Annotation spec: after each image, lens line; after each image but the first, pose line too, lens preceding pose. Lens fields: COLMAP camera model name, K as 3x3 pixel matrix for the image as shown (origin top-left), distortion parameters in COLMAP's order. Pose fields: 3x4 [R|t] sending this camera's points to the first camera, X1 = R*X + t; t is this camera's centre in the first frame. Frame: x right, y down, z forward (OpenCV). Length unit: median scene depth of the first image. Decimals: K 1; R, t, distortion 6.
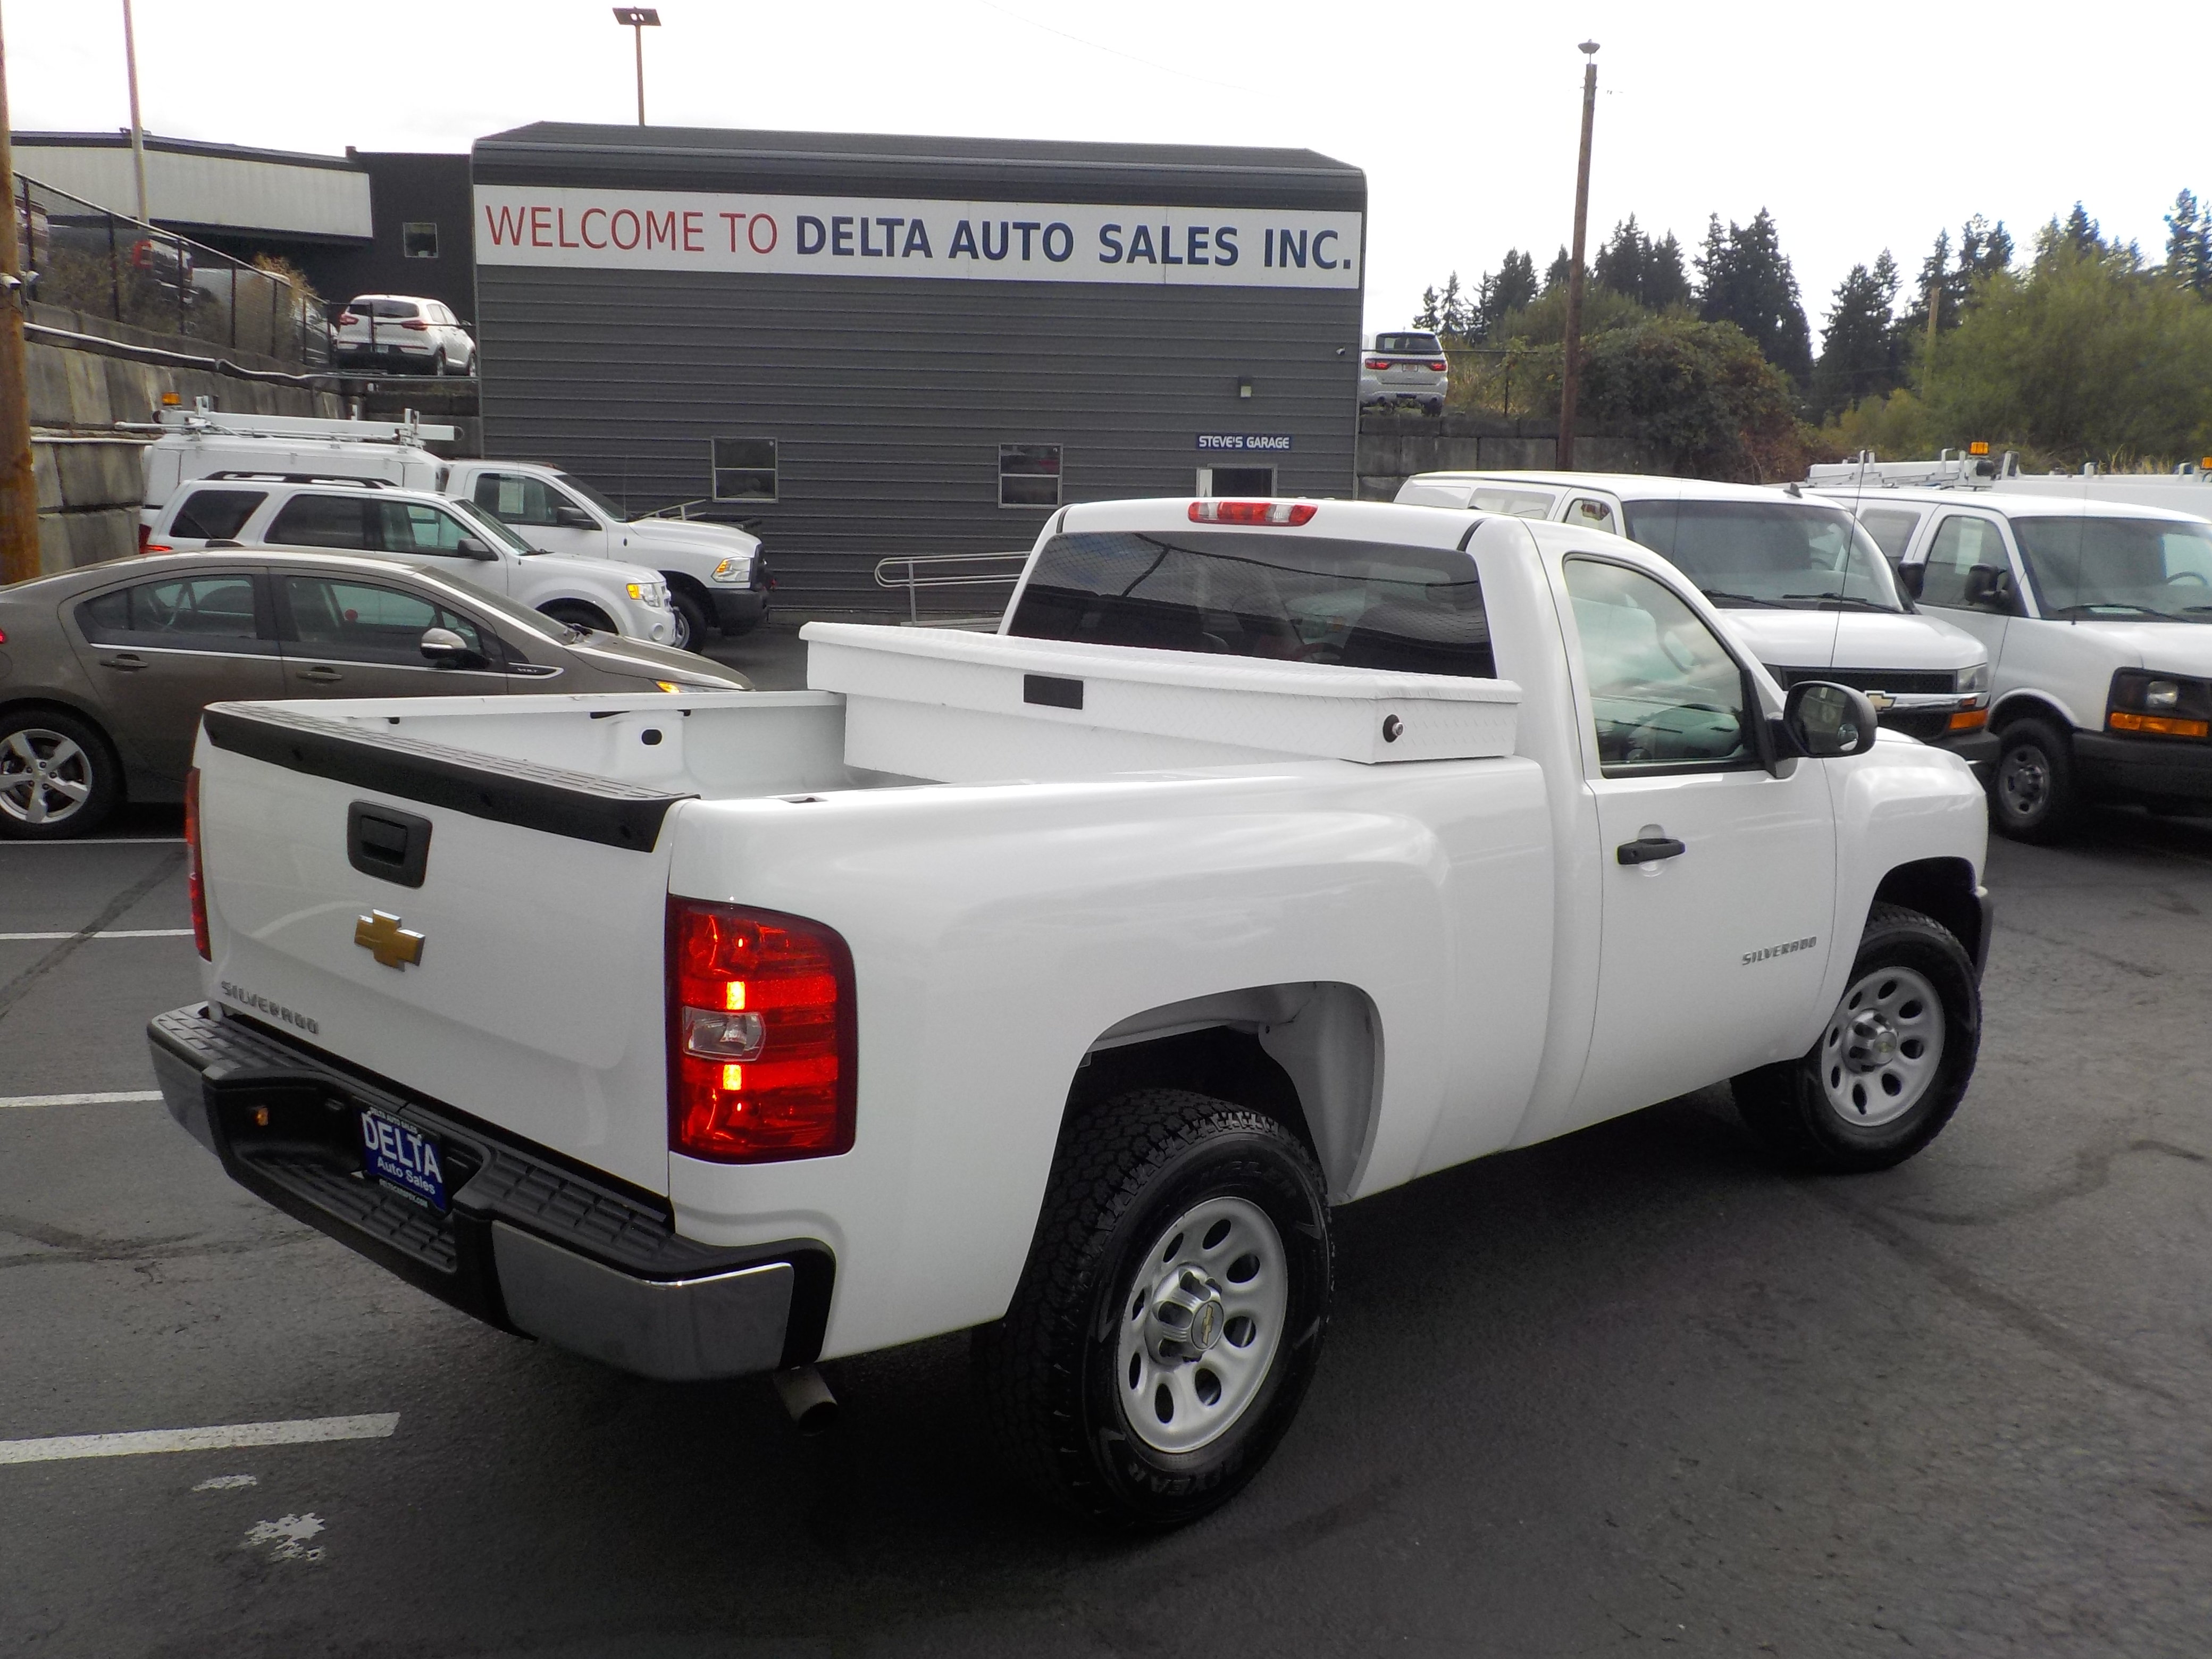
lens RADIAL K [[2025.7, 0, 1108.6], [0, 2025.7, 831.9], [0, 0, 1]] dist [0.019327, -0.007604]
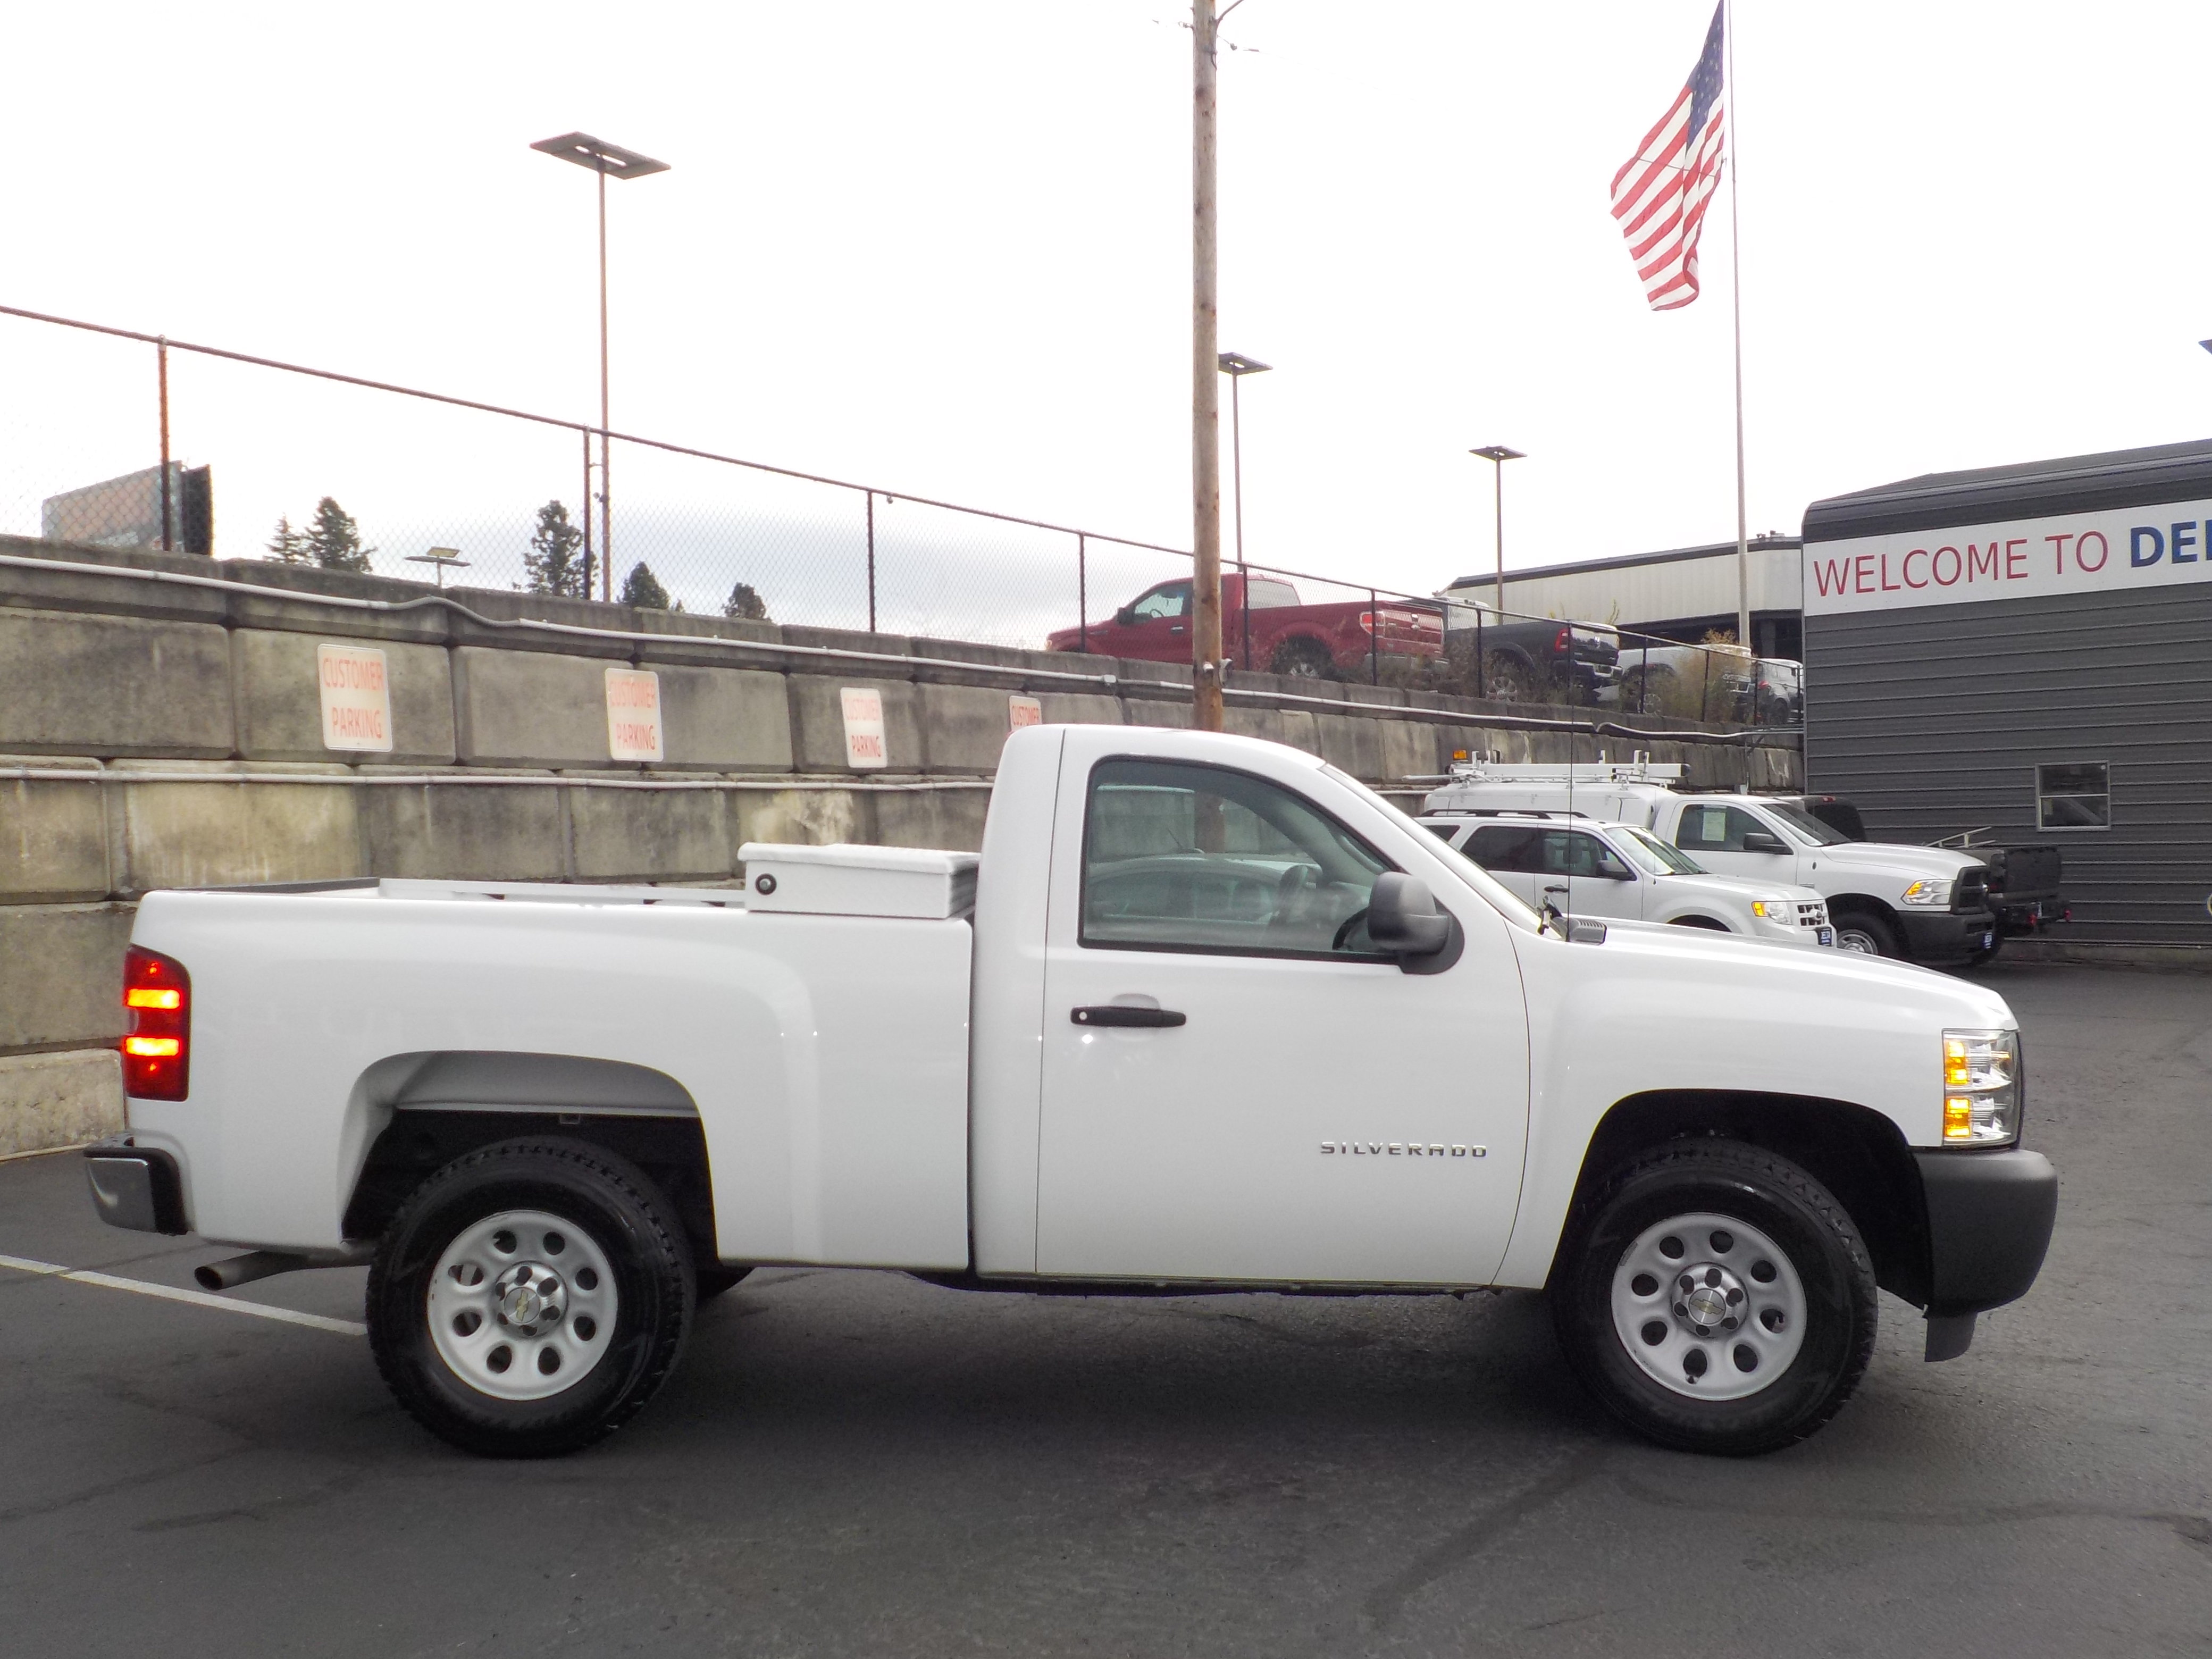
lens RADIAL K [[2025.7, 0, 1108.6], [0, 2025.7, 831.9], [0, 0, 1]] dist [0.019327, -0.007604]
pose [[0.696560, -0.031759, -0.716796, 0.861893], [-0.096891, 0.985706, -0.137829, 0.051393], [0.710927, 0.165457, 0.683526, 0.188385]]
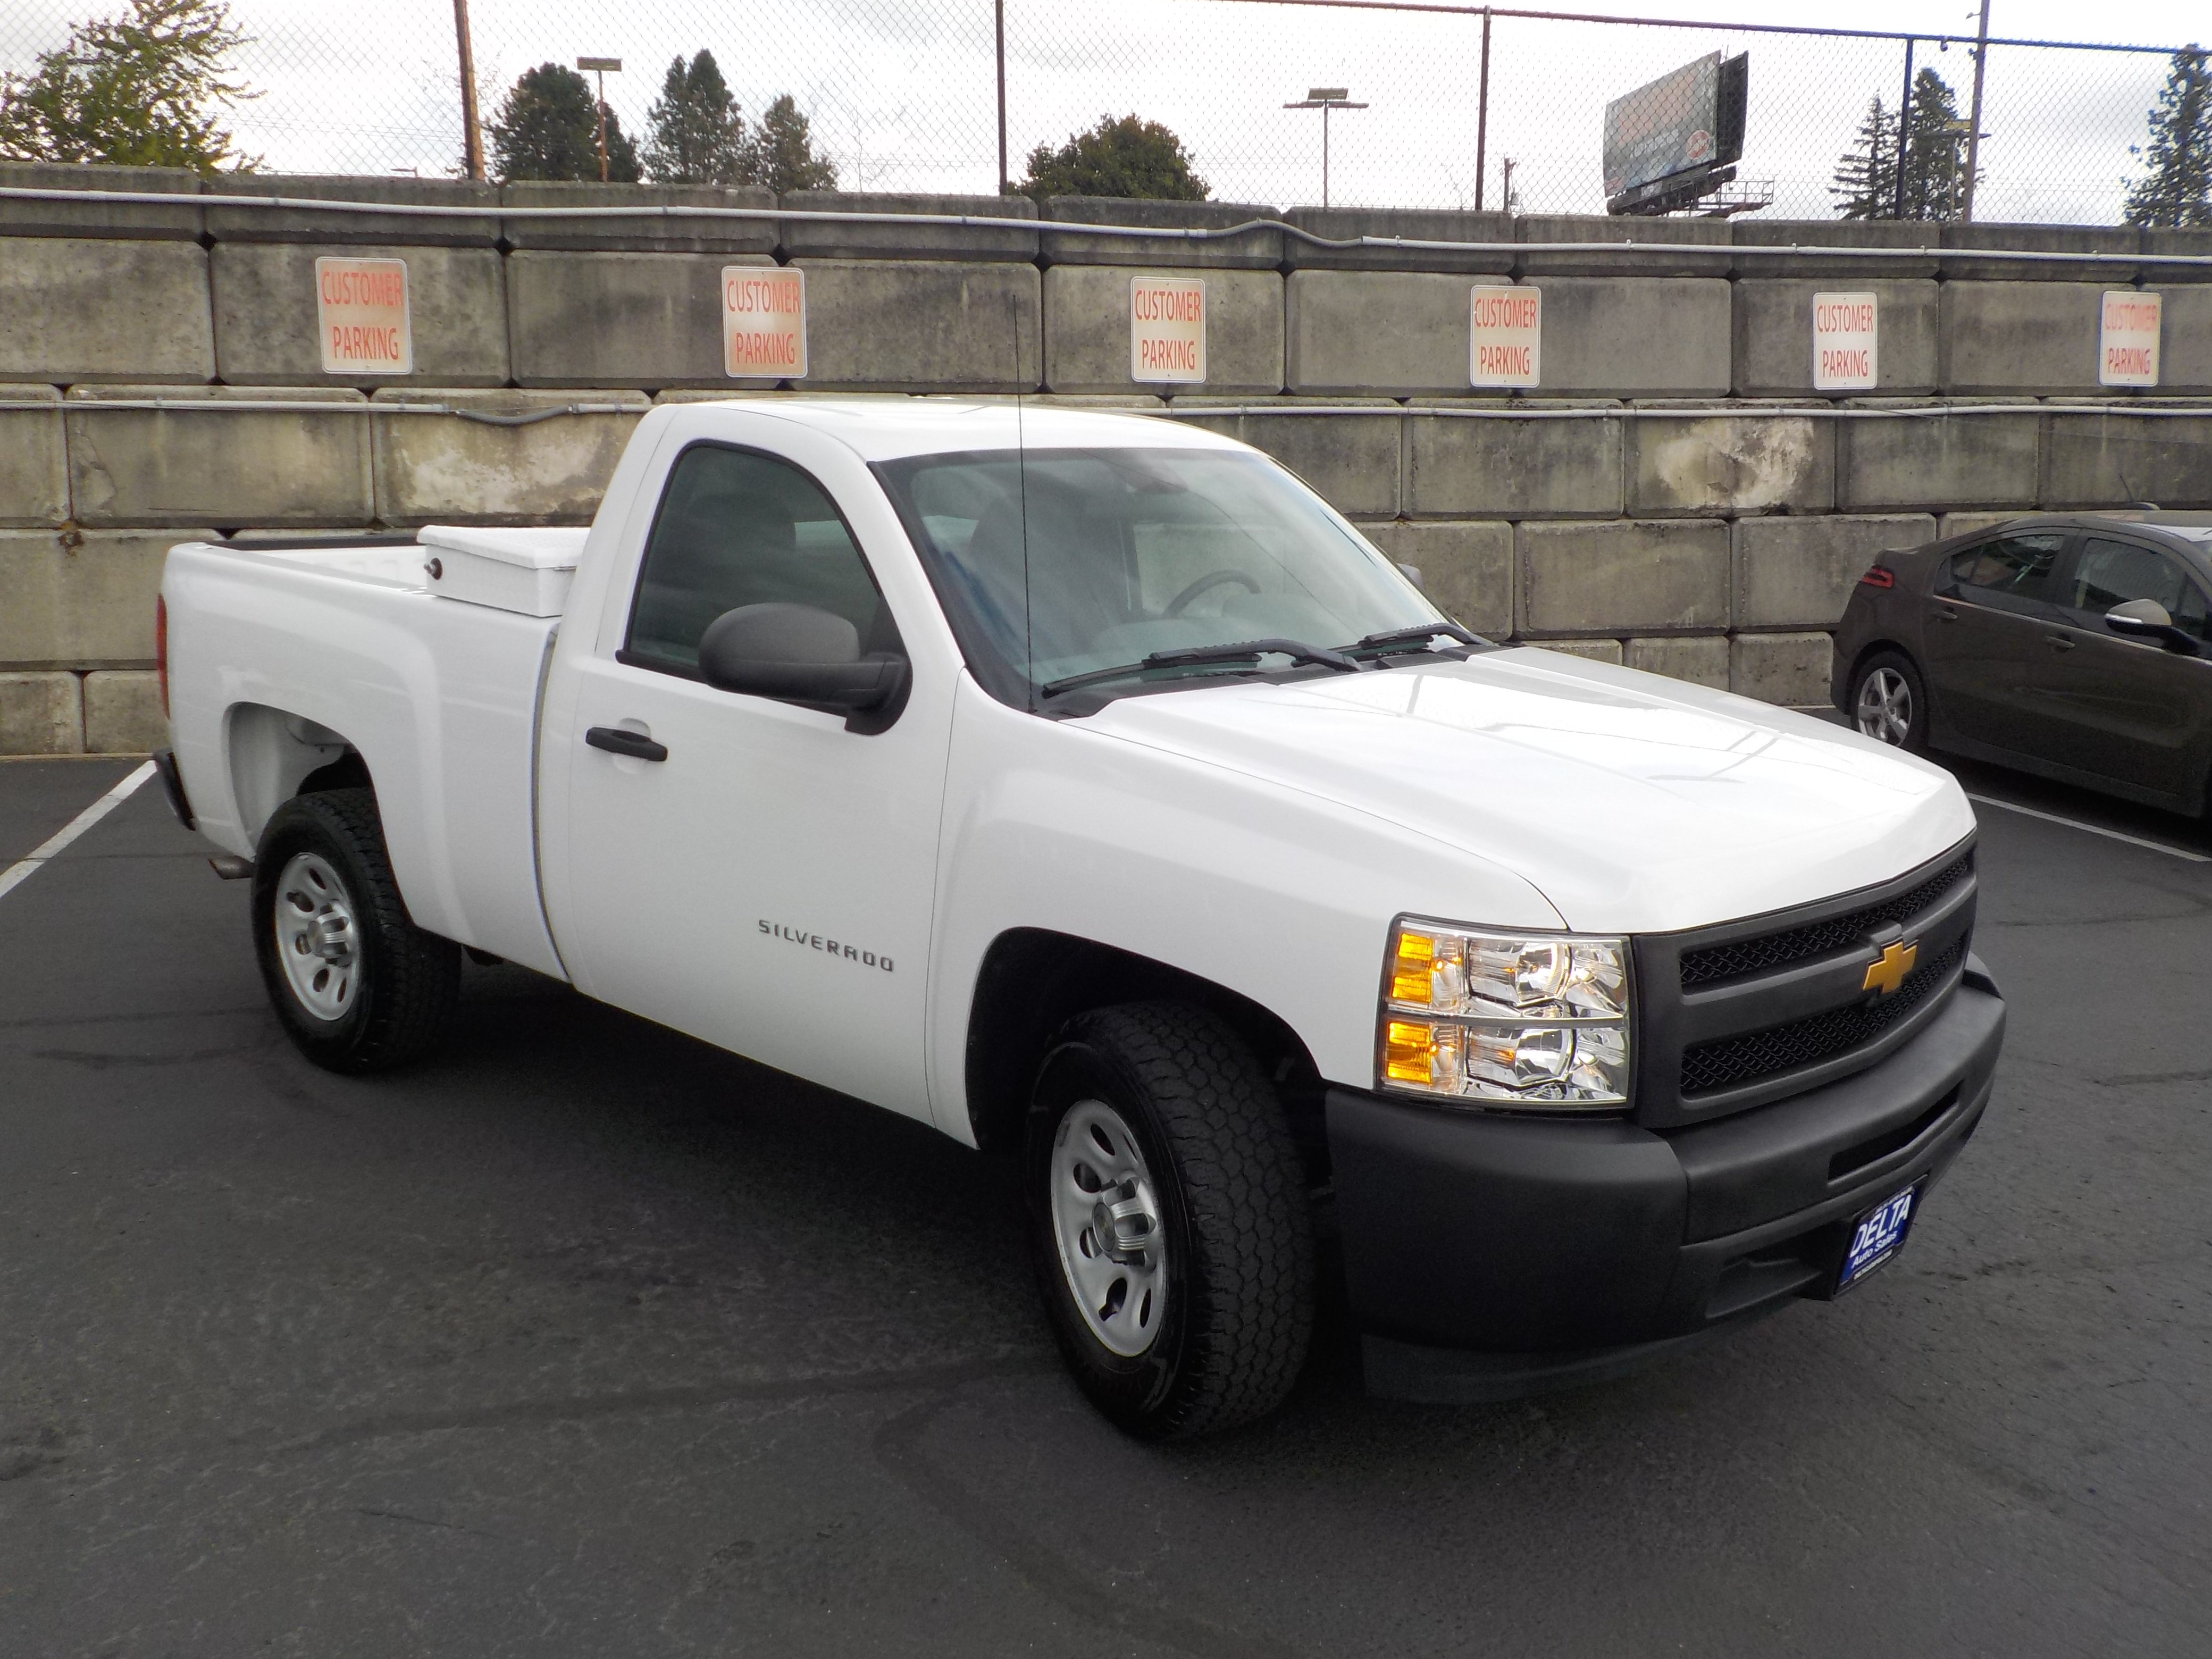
lens RADIAL K [[2025.7, 0, 1108.6], [0, 2025.7, 831.9], [0, 0, 1]] dist [0.019327, -0.007604]
pose [[0.031409, 0.168487, -0.985203, 1.020585], [-0.176677, 0.971104, 0.160444, -0.120943], [0.983768, 0.169023, 0.060269, 0.966500]]
